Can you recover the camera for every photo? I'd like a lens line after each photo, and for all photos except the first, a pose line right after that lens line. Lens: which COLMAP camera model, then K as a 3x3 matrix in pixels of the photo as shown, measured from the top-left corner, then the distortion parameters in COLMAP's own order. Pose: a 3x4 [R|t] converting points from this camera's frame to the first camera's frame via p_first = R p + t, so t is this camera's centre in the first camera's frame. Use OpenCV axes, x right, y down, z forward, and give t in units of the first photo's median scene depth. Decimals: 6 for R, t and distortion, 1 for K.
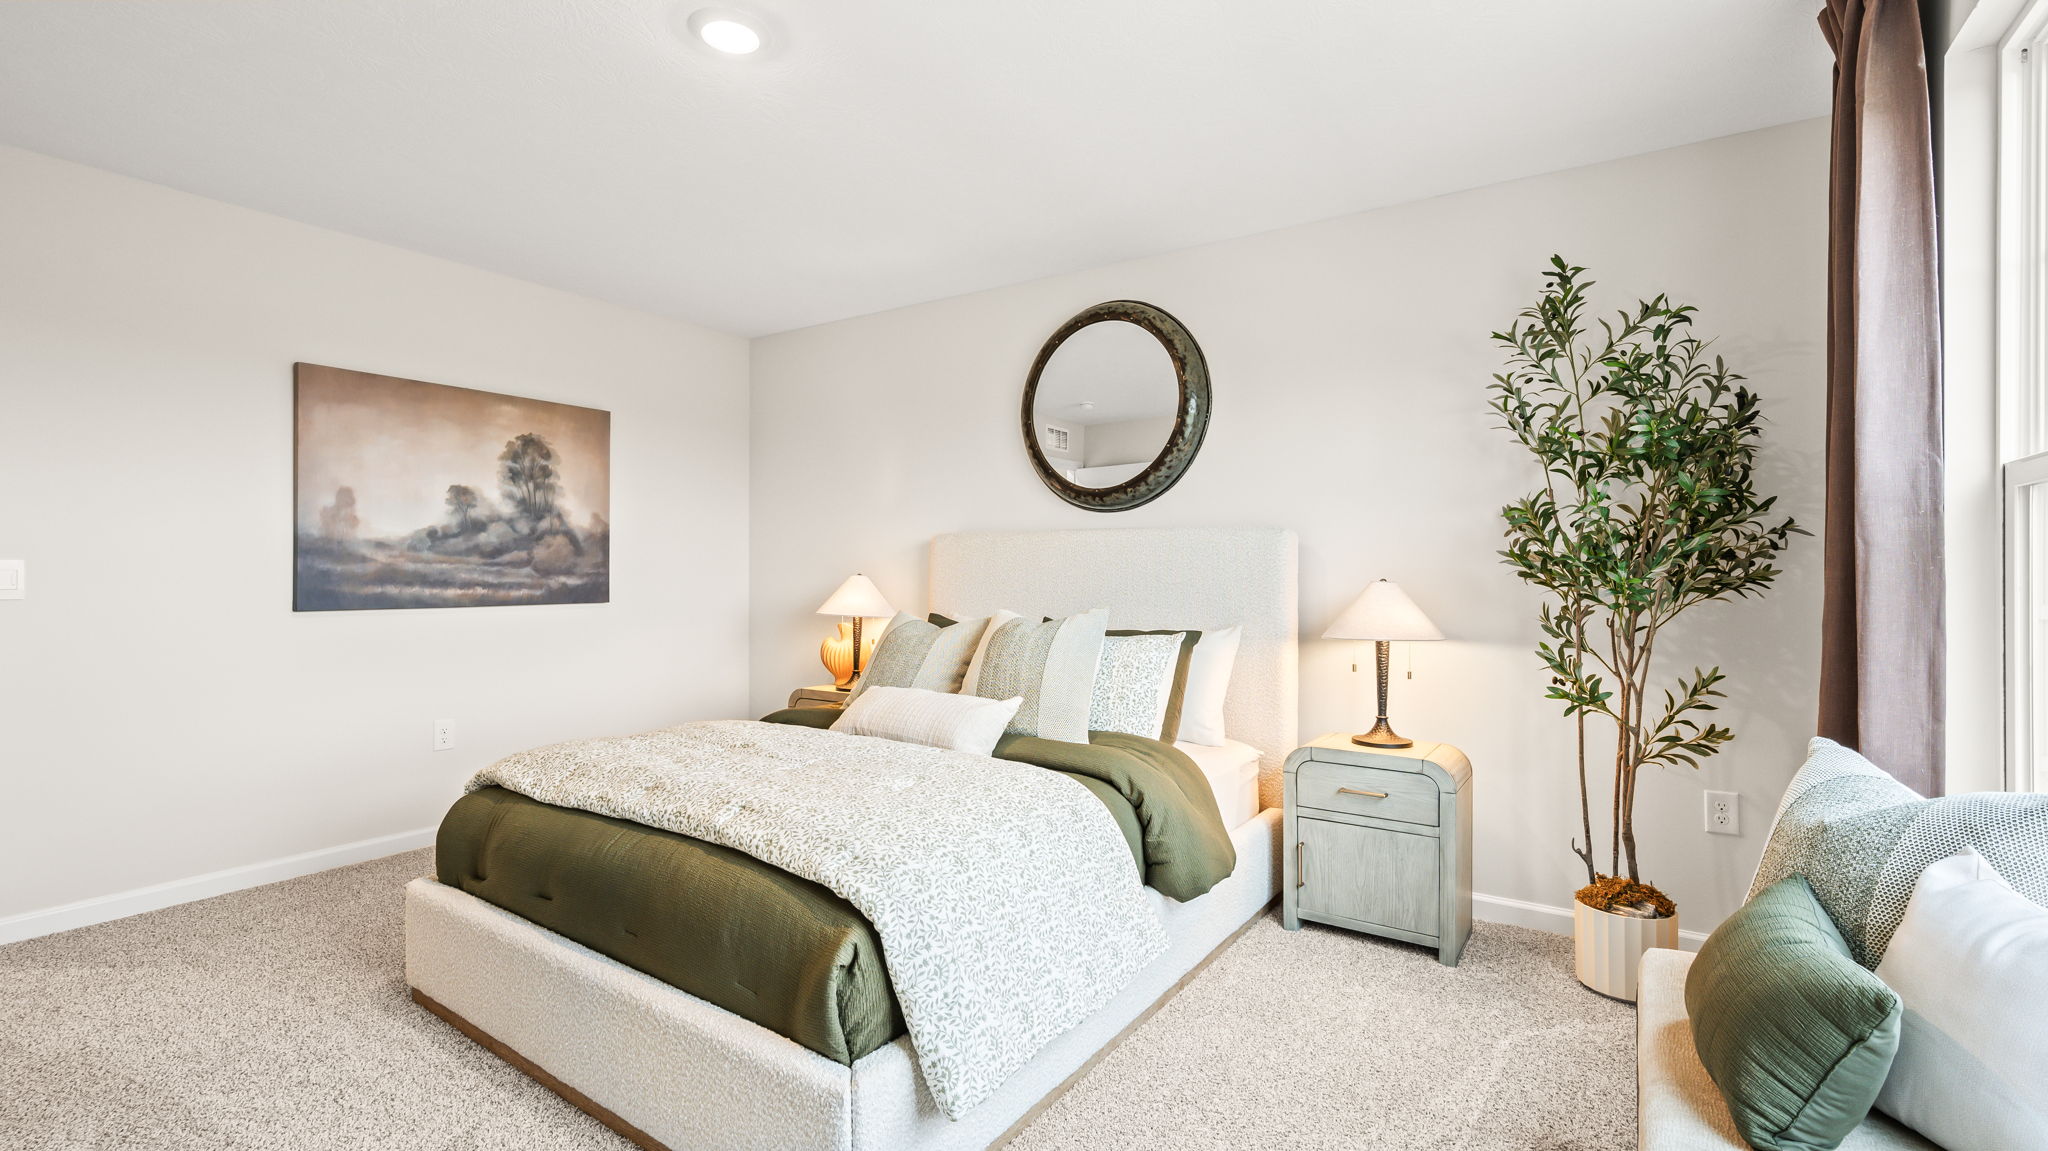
lens RADIAL K [[906.1, 0, 1031.9], [0, 906.1, 571.0], [0, 0, 1]] dist [-0.002399, 0.000467]
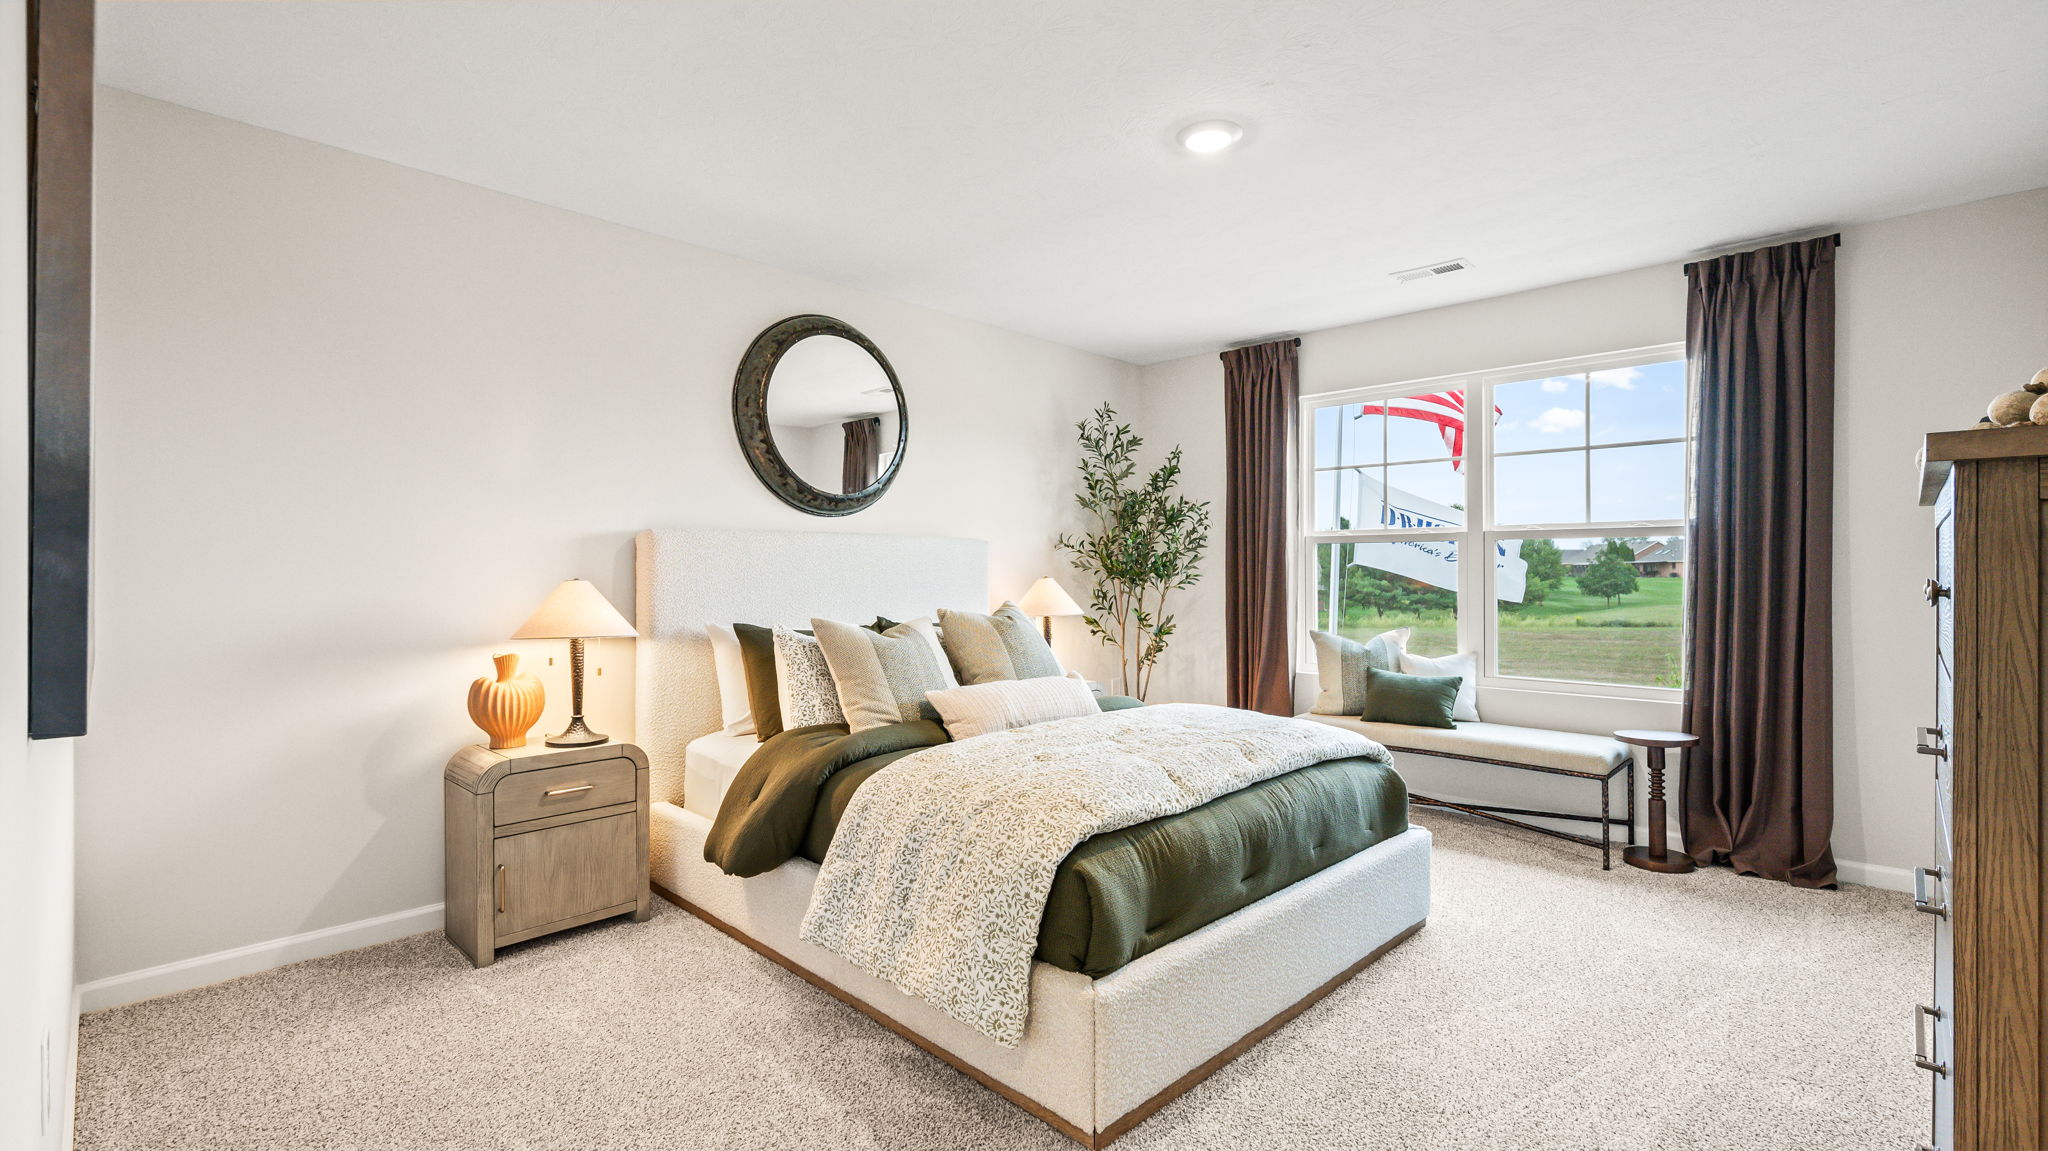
lens RADIAL K [[906.1, 0, 1031.9], [0, 906.1, 571.0], [0, 0, 1]] dist [-0.002399, 0.000467]
pose [[0.166410, -0.009854, 0.986007, -0.535644], [0.000381, 0.999951, 0.009929, -0.009754], [-0.986057, -0.001276, 0.166405, 0.344075]]
